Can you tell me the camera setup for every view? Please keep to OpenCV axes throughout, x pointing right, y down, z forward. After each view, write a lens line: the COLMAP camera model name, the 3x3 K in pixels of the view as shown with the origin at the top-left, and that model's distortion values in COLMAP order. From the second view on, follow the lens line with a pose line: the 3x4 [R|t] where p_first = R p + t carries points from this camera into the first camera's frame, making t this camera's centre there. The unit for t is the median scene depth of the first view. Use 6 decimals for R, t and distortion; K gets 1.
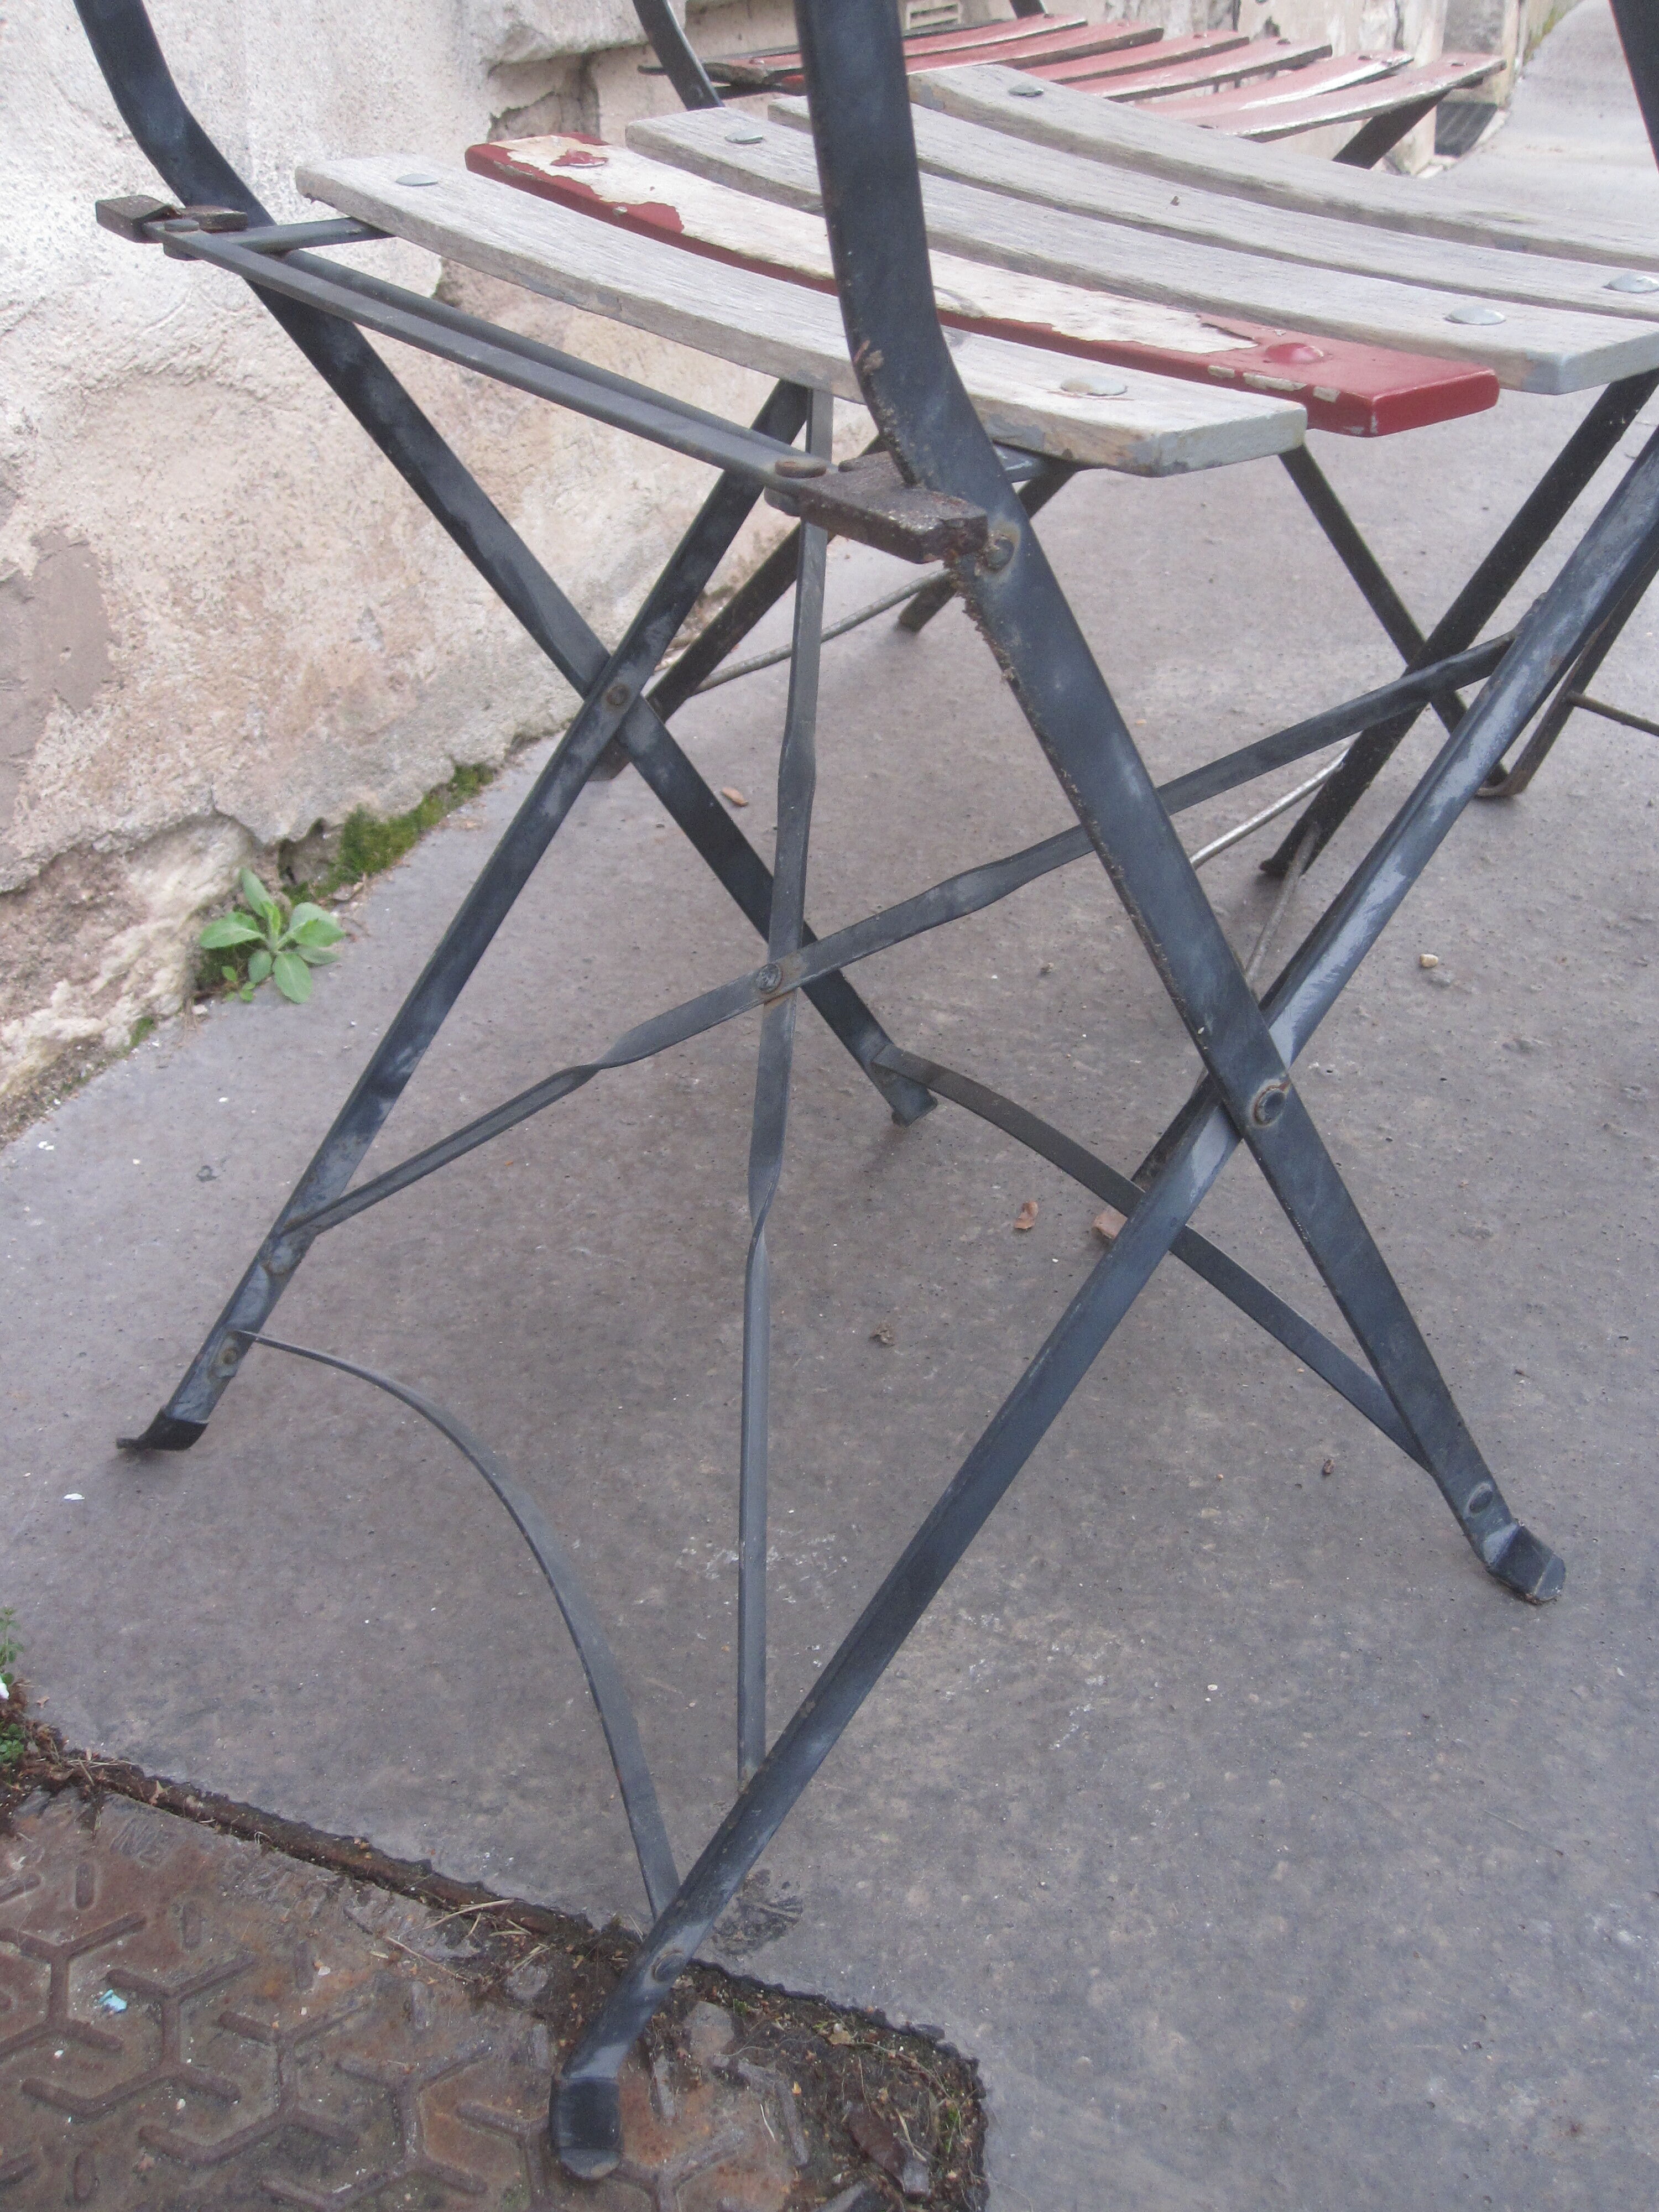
lens RADIAL K [[2156.9, 0, 835.6], [0, 2156.9, 1099.1], [0, 0, 1]] dist [-0.062620, 0.000000]
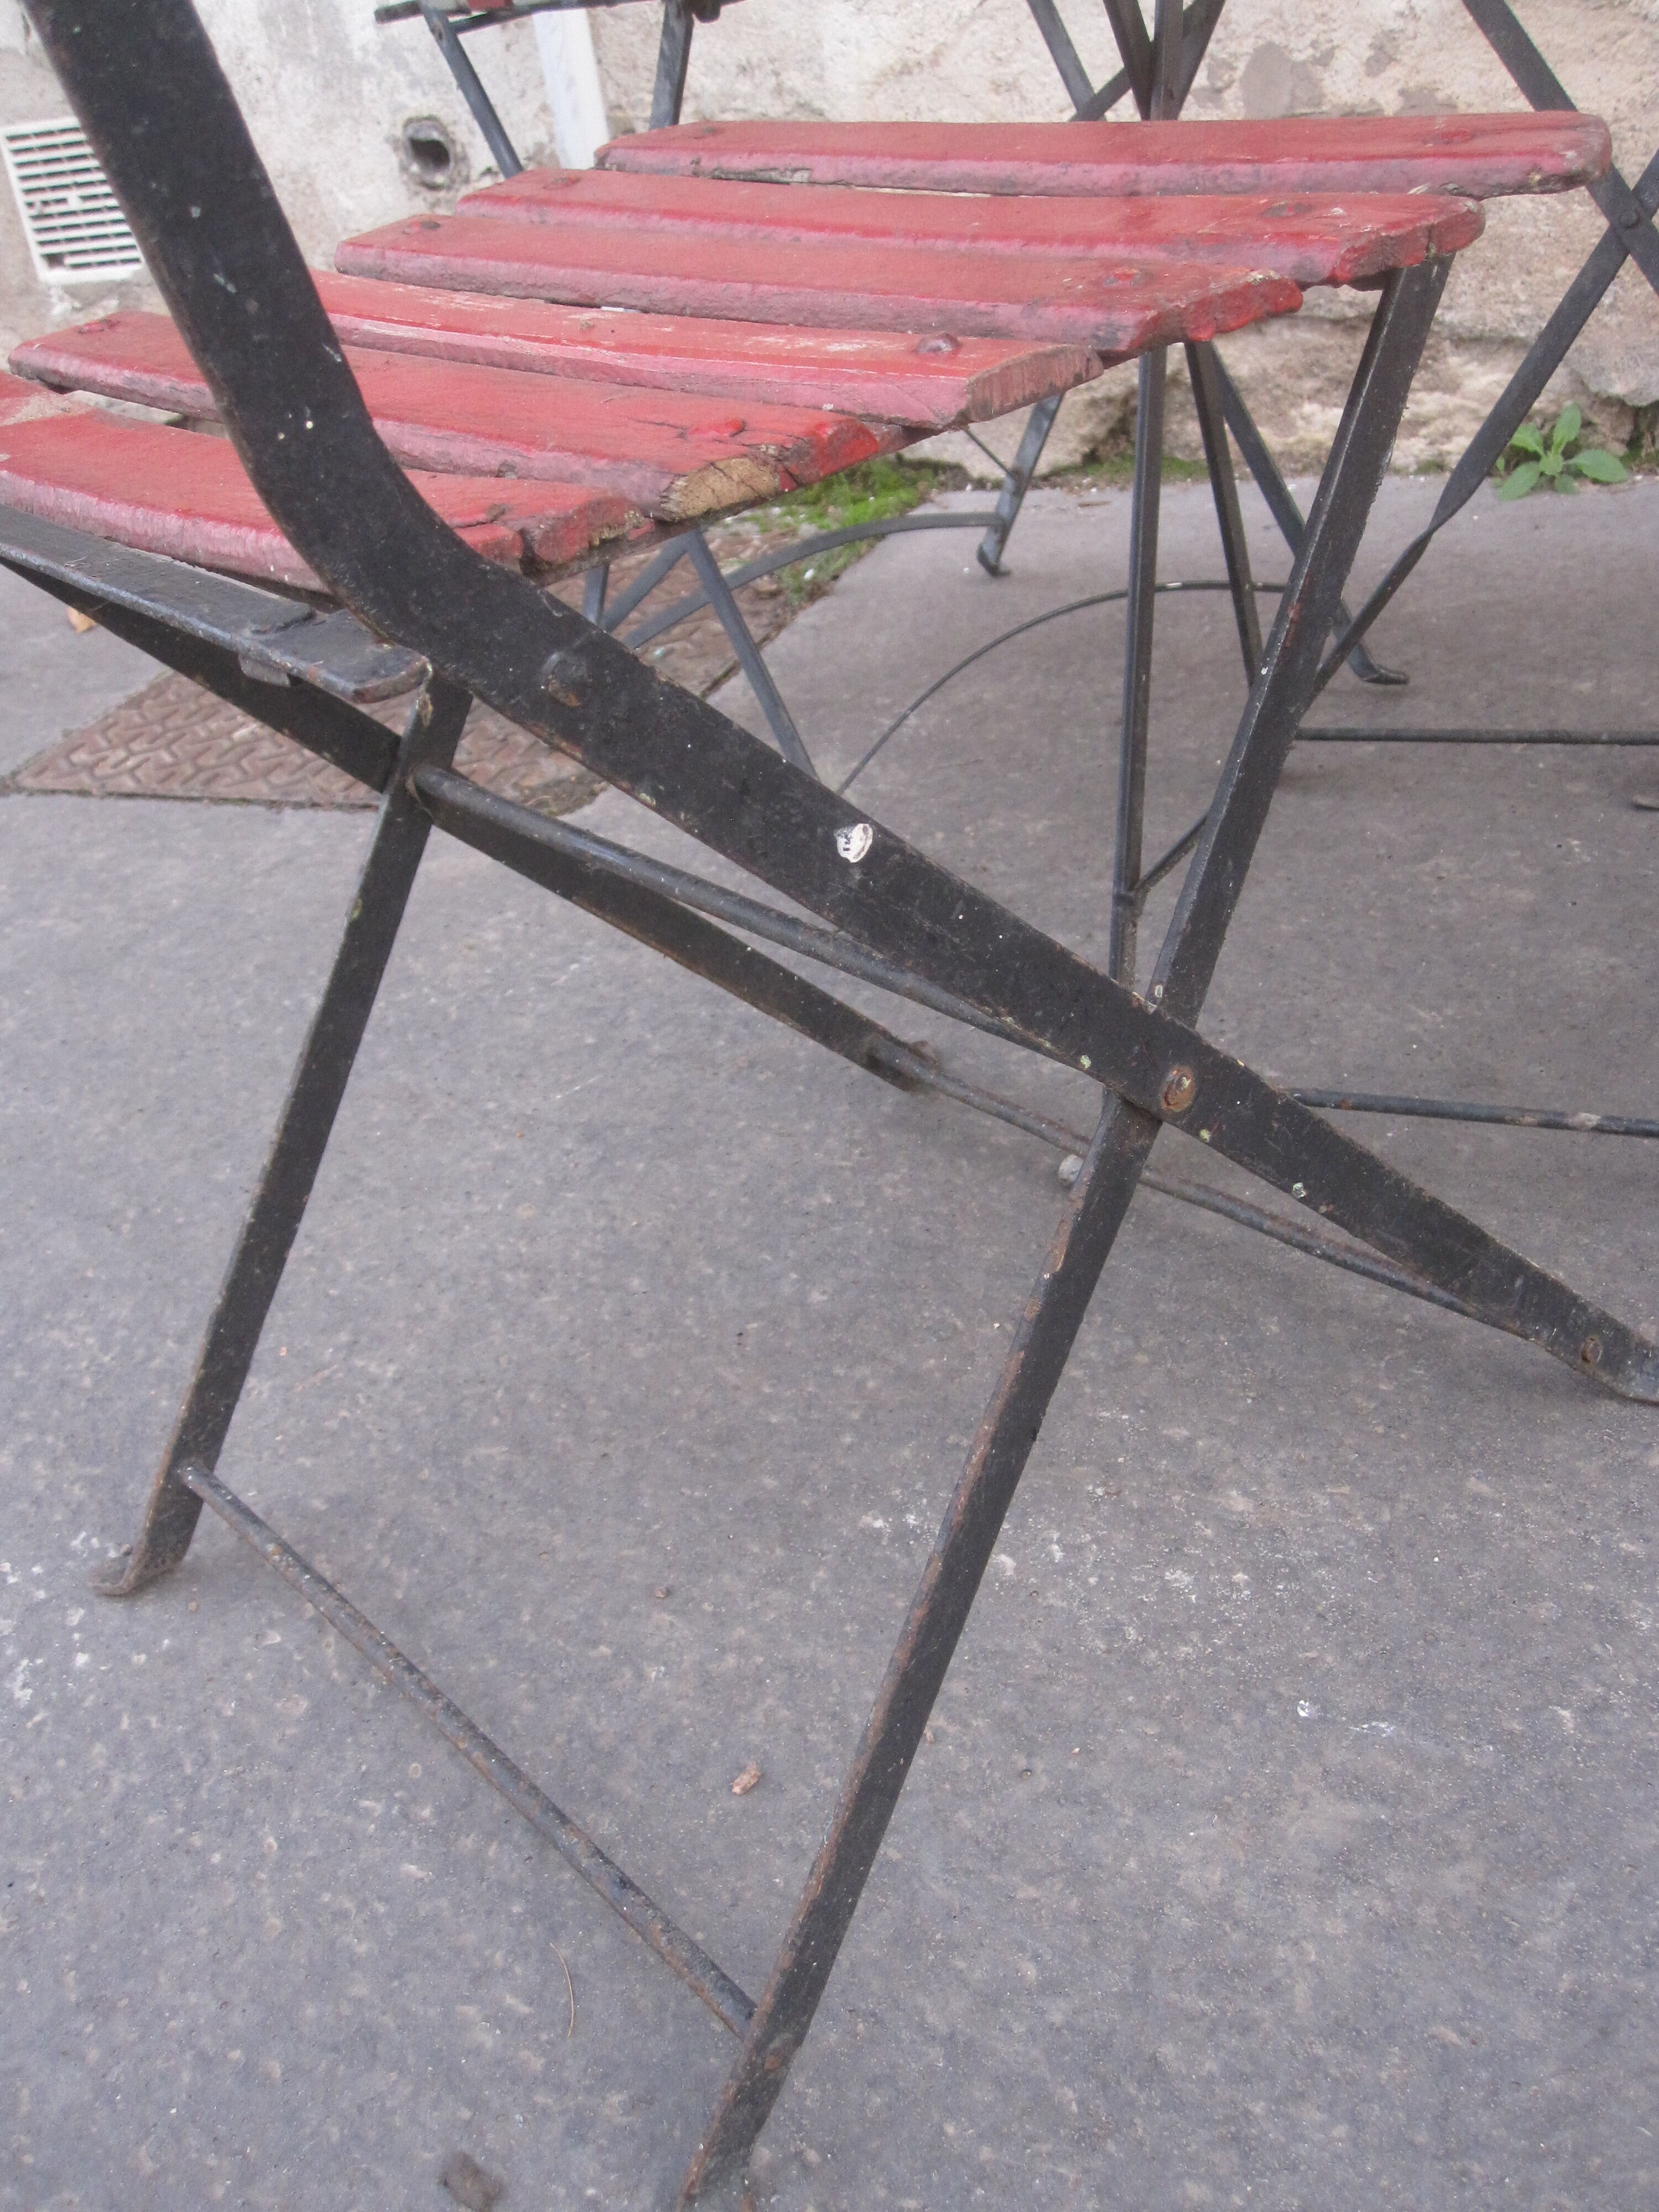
lens RADIAL K [[2156.9, 0, 848.2], [0, 2156.9, 1095.2], [0, 0, 1]] dist [-0.062620, 0.000000]
pose [[-0.077570, 0.531195, -0.843691, 1.259231], [-0.383677, 0.765162, 0.517029, -0.335488], [0.920204, 0.363810, 0.144453, 0.666370]]
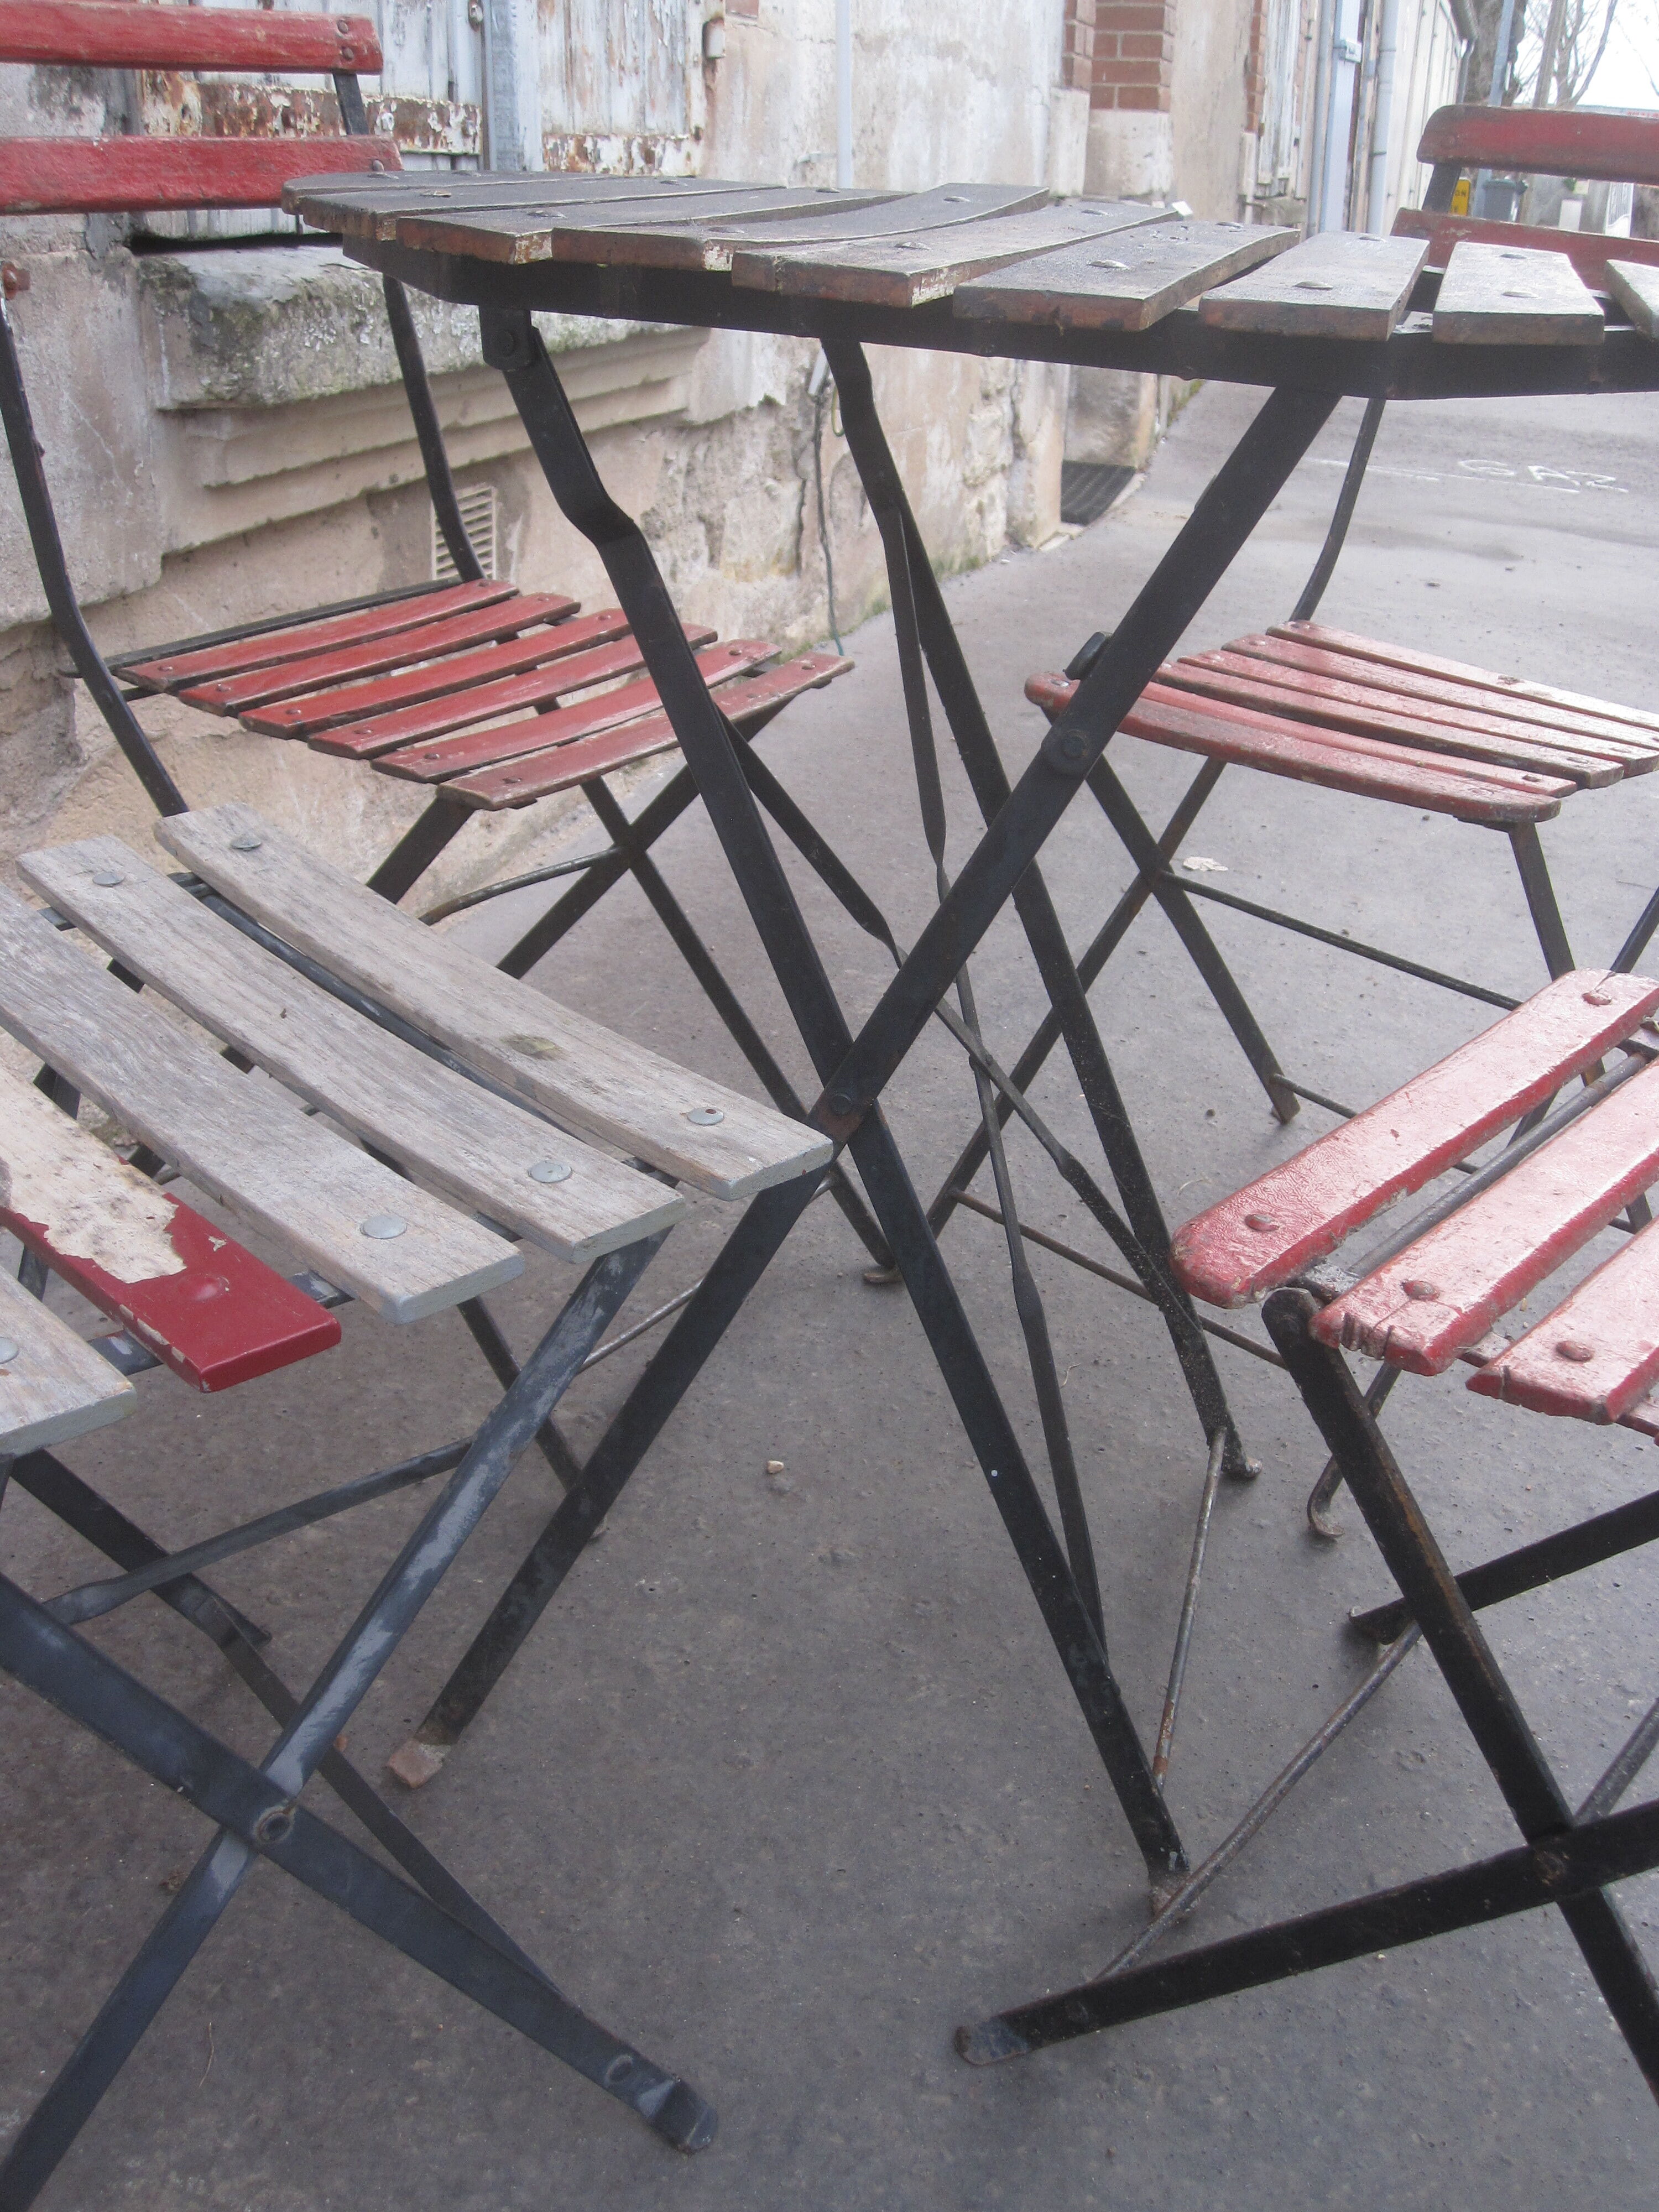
lens RADIAL K [[2156.9, 0, 825.6], [0, 2156.9, 1116.2], [0, 0, 1]] dist [-0.062620, 0.000000]
pose [[0.993928, 0.007788, 0.109761, 0.214408], [0.003875, 0.994396, -0.105644, -0.152049], [-0.109969, 0.105428, 0.988328, -0.145766]]
